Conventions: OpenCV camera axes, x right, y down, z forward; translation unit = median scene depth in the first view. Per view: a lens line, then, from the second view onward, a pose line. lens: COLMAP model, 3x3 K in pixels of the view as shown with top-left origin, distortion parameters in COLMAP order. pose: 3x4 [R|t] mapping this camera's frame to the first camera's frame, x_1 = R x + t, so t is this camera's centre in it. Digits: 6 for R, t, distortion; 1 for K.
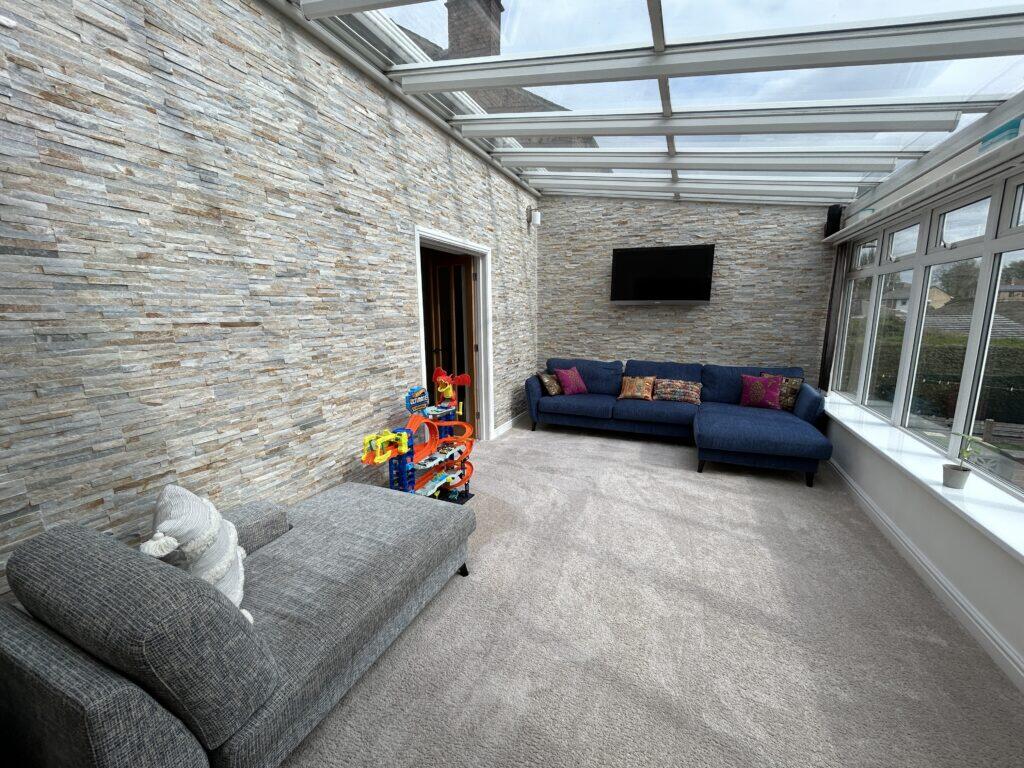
lens RADIAL K [[414.0, 0, 512.0], [0, 414.0, 384.0], [0, 0, 1]] dist [-0.001157, -0.000186]
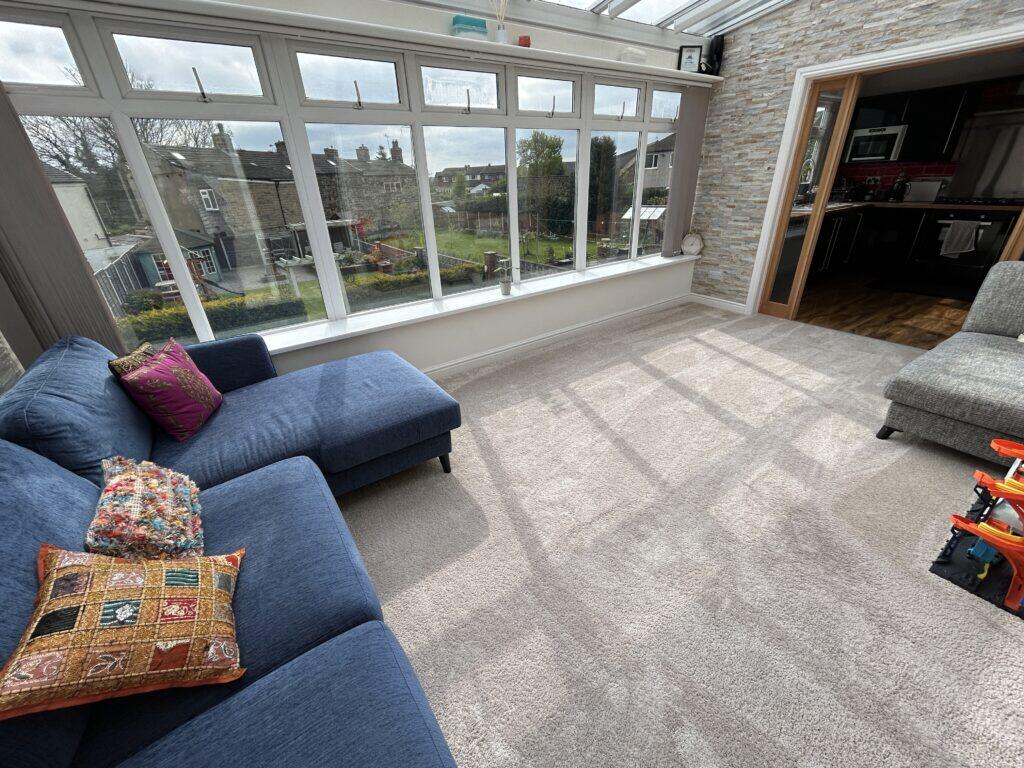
lens RADIAL K [[414.0, 0, 512.0], [0, 414.0, 384.0], [0, 0, 1]] dist [-0.001157, -0.000186]
pose [[-0.846851, -0.199015, 0.493191, 0.083583], [0.135933, 0.815545, 0.562502, -0.166740], [-0.514166, 0.543396, -0.663592, 1.007575]]
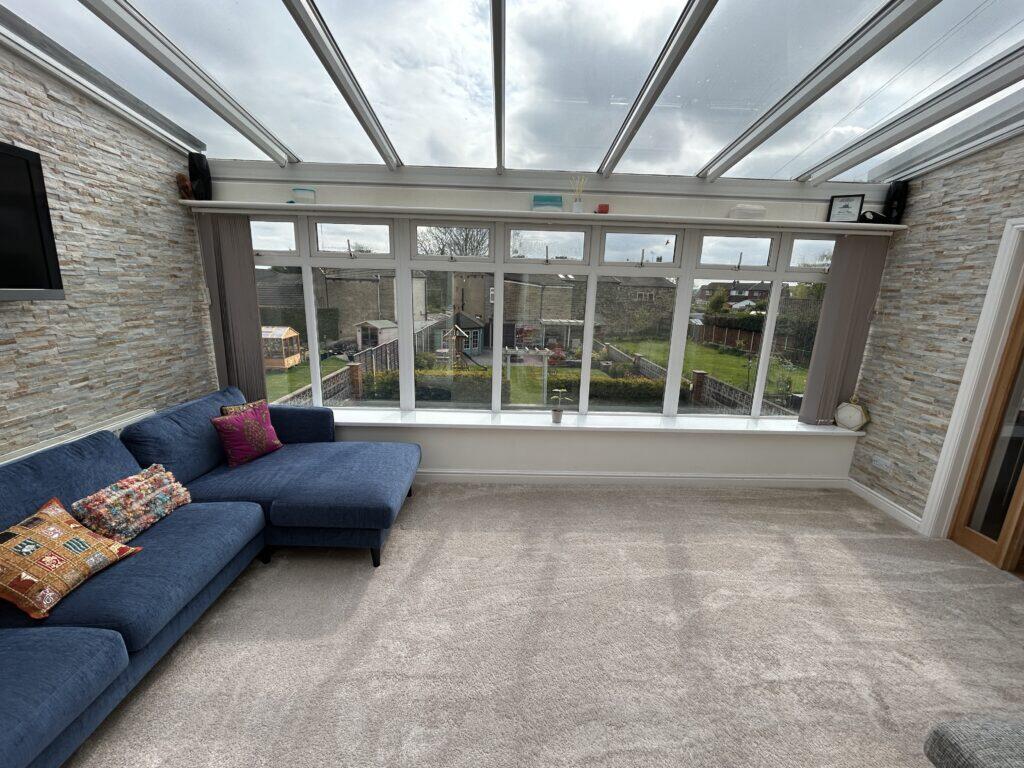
lens RADIAL K [[414.0, 0, 512.0], [0, 414.0, 384.0], [0, 0, 1]] dist [-0.001157, -0.000186]
pose [[-0.411469, -0.211432, 0.886561, -0.122971], [0.128876, 0.949450, 0.286244, -0.173992], [-0.902266, 0.232037, -0.363421, 0.772309]]
